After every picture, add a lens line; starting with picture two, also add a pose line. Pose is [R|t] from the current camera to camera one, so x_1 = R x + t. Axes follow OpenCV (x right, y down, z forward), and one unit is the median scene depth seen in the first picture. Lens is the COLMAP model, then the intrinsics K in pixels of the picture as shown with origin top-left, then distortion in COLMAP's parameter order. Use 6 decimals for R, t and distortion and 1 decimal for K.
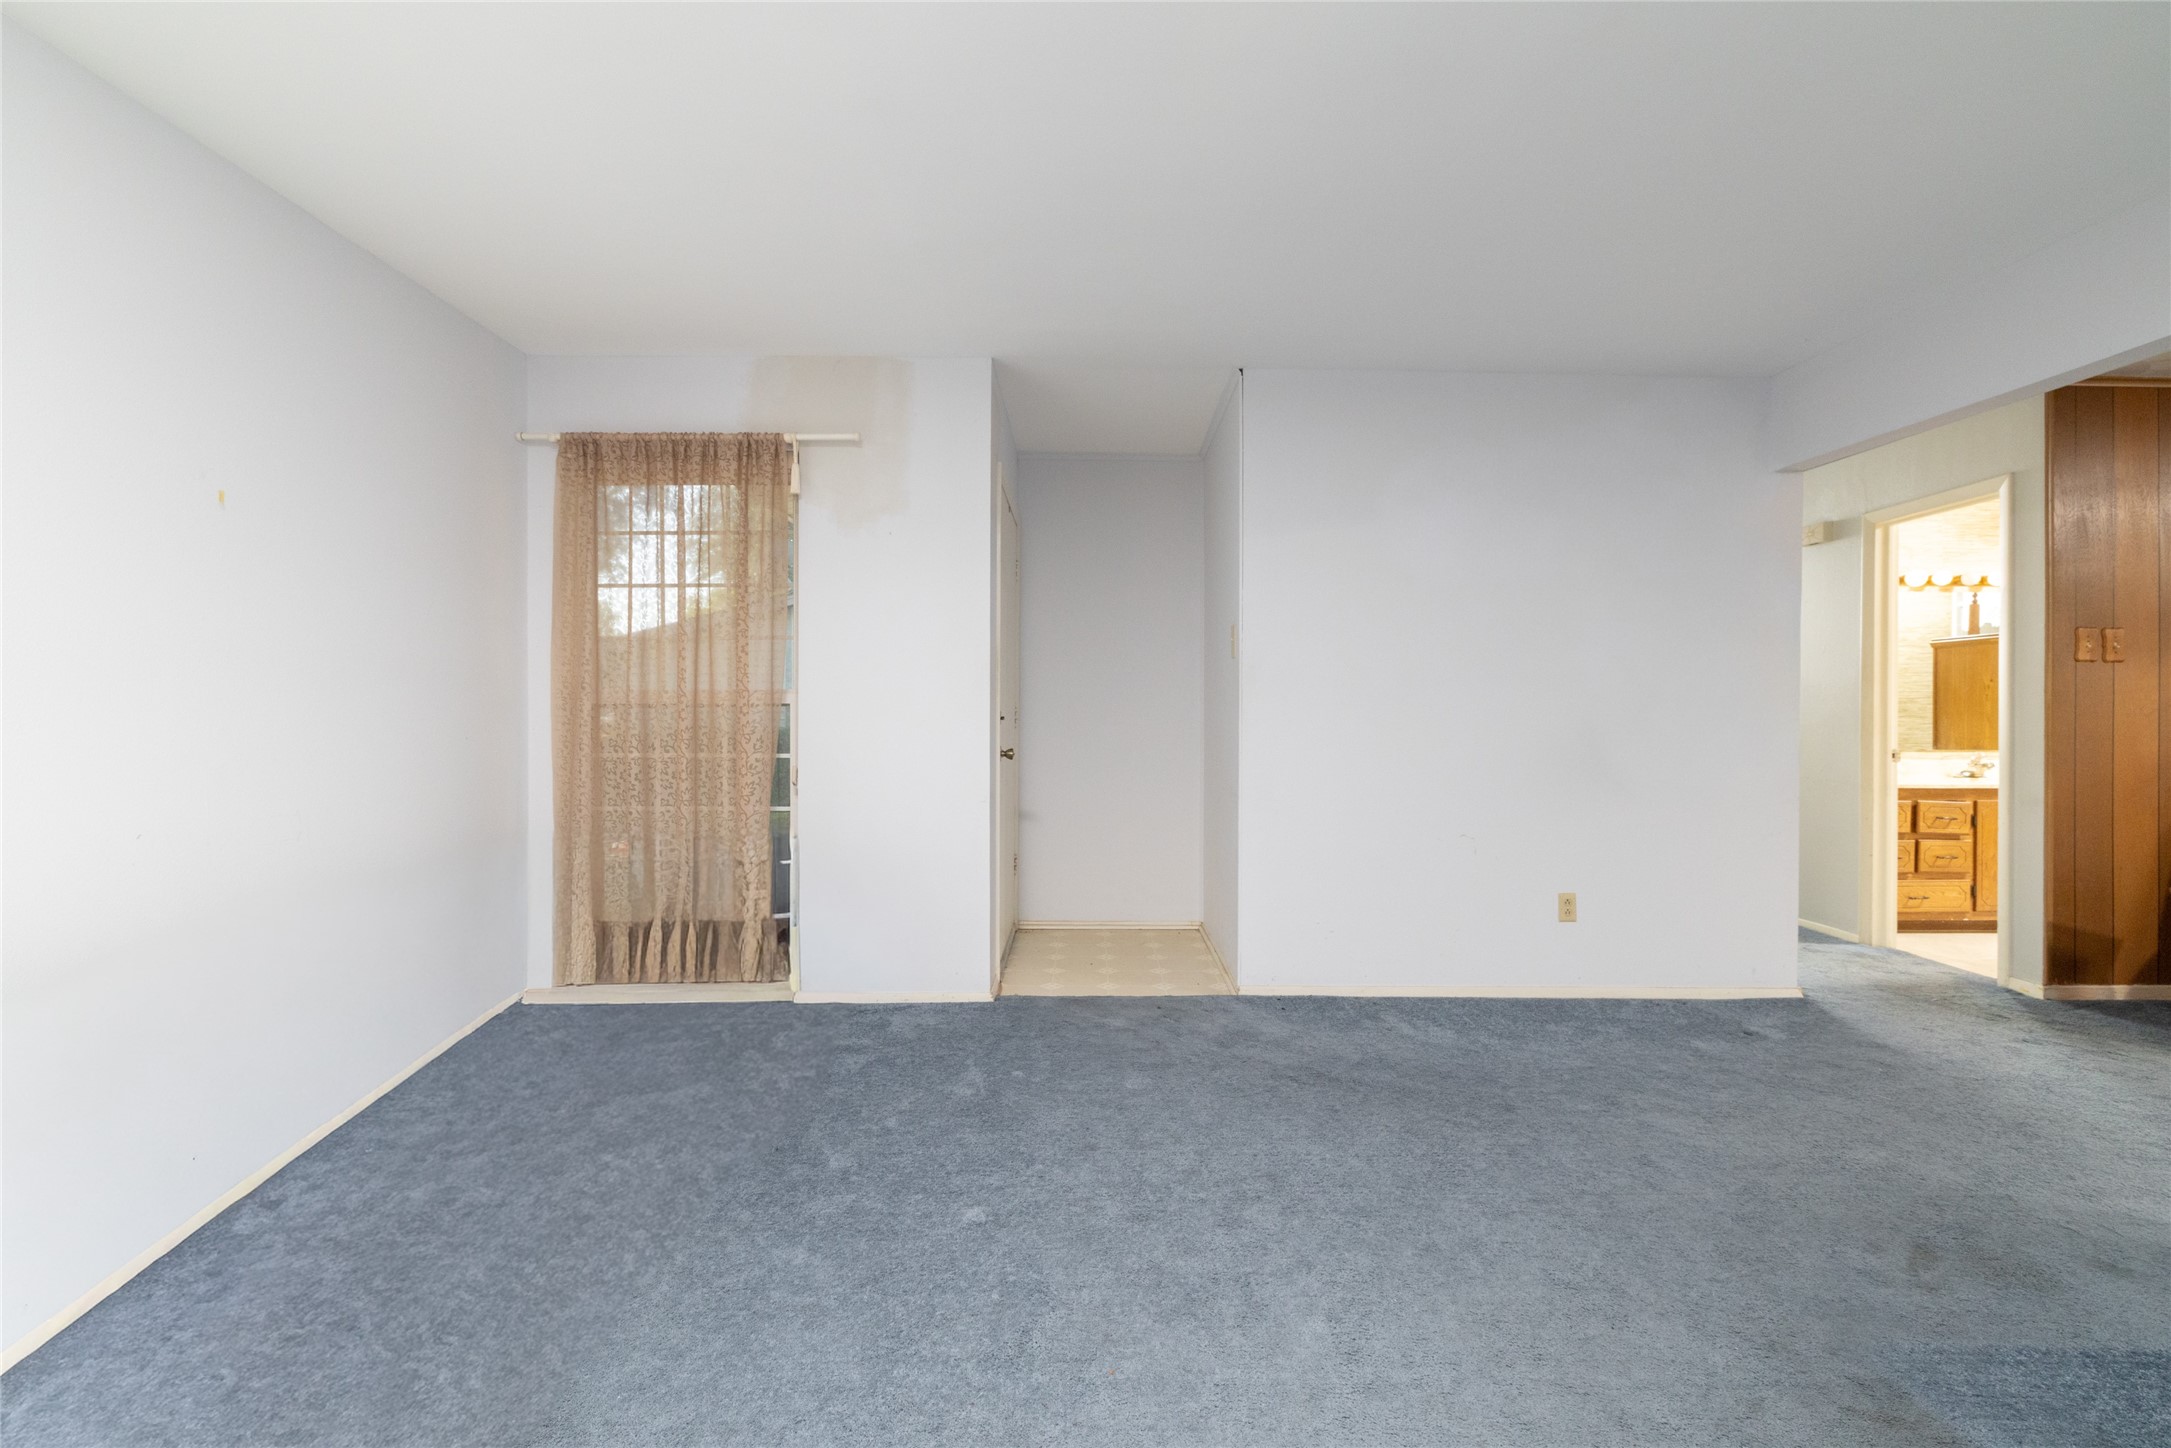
lens RADIAL K [[946.6, 0, 1088.1], [0, 946.6, 717.1], [0, 0, 1]] dist [-0.001072, 0.000827]
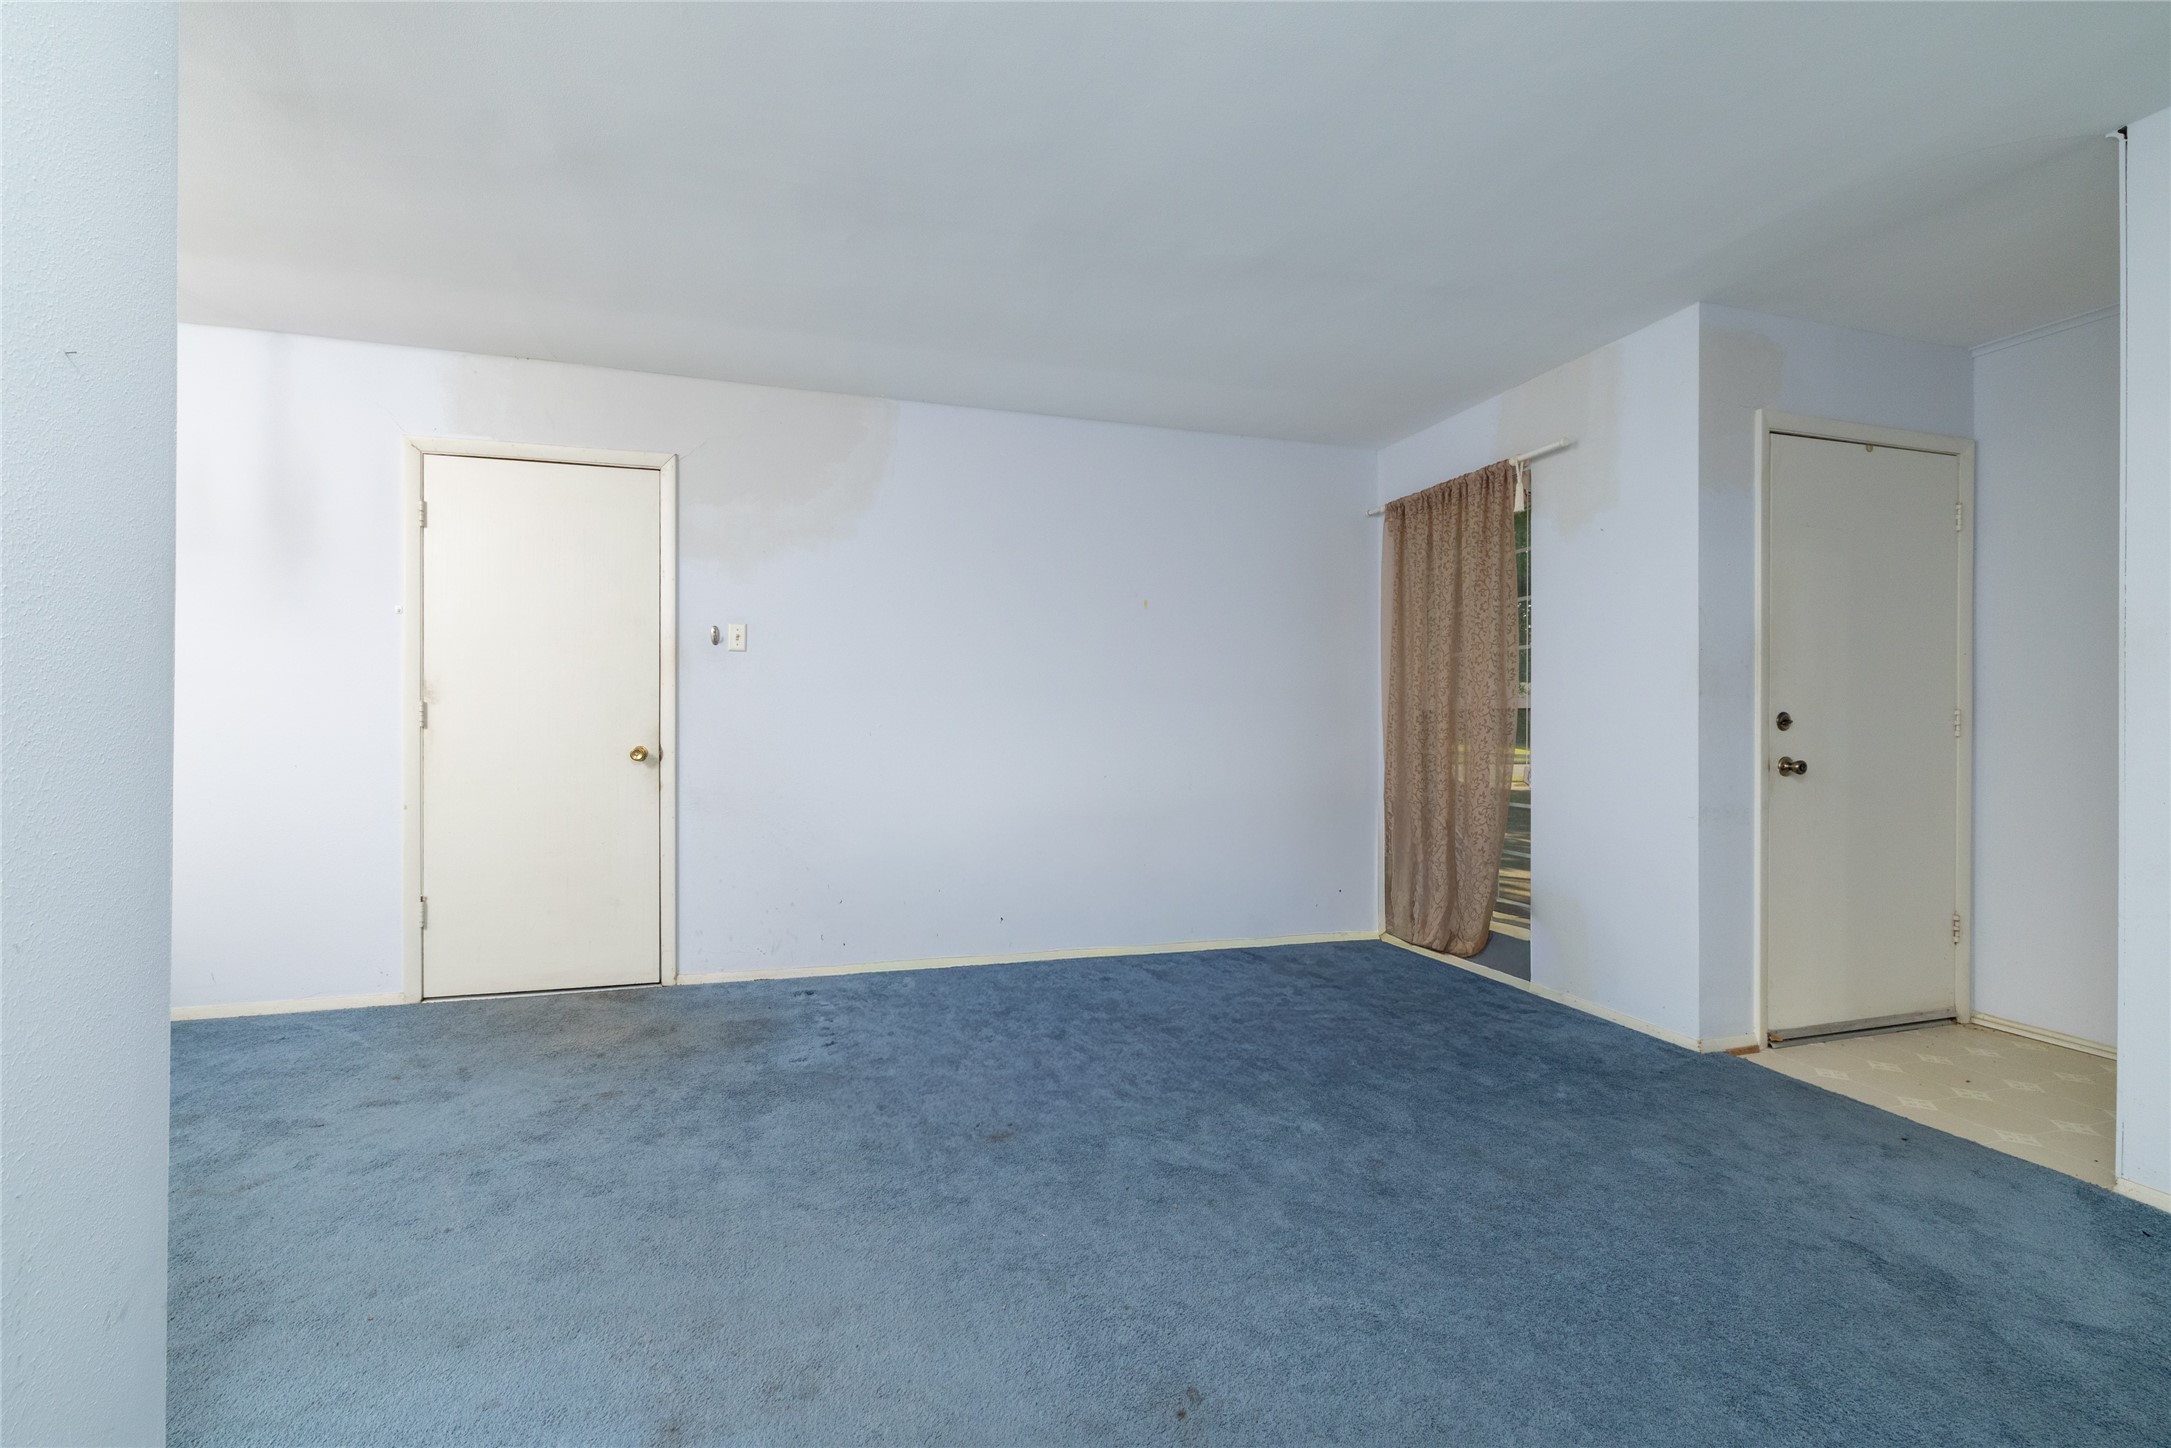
lens RADIAL K [[946.6, 0, 1088.1], [0, 946.6, 717.1], [0, 0, 1]] dist [-0.001072, 0.000827]
pose [[0.287963, -0.000241, -0.957641, 0.577914], [-0.005143, 0.999985, -0.001798, 0.000449], [0.957628, 0.005443, 0.287958, 0.224609]]
